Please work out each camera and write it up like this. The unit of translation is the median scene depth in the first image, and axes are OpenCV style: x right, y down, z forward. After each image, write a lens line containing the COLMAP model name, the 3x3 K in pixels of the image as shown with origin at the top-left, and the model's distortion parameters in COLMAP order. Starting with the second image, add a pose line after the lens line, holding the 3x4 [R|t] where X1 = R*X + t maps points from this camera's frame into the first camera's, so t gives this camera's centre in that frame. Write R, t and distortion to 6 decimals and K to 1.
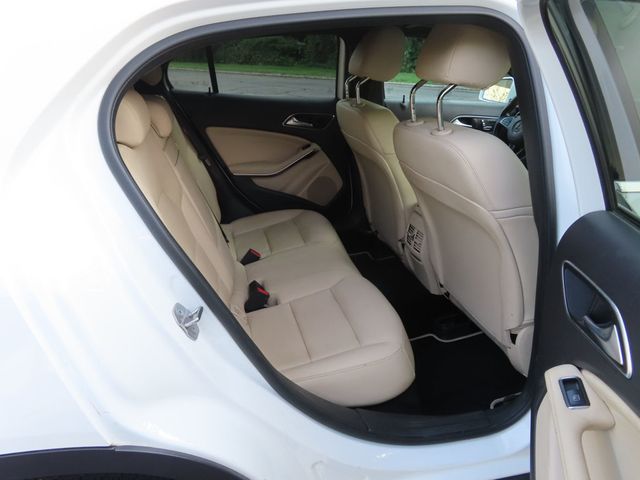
lens RADIAL K [[458.4, 0, 320.0], [0, 458.4, 240.0], [0, 0, 1]] dist [-0.007439, 0.000455]
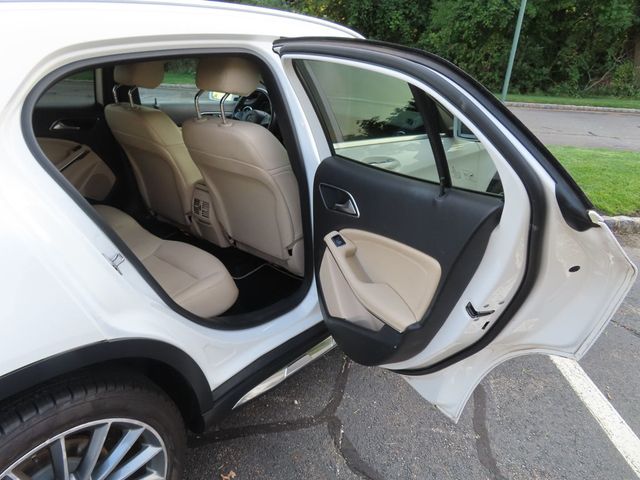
lens RADIAL K [[458.4, 0, 320.0], [0, 458.4, 240.0], [0, 0, 1]] dist [-0.007439, 0.000455]
pose [[0.813491, -0.201345, 0.545613, -0.262814], [0.196022, 0.978189, 0.068714, 0.064535], [-0.547547, 0.051054, 0.835216, -0.285218]]
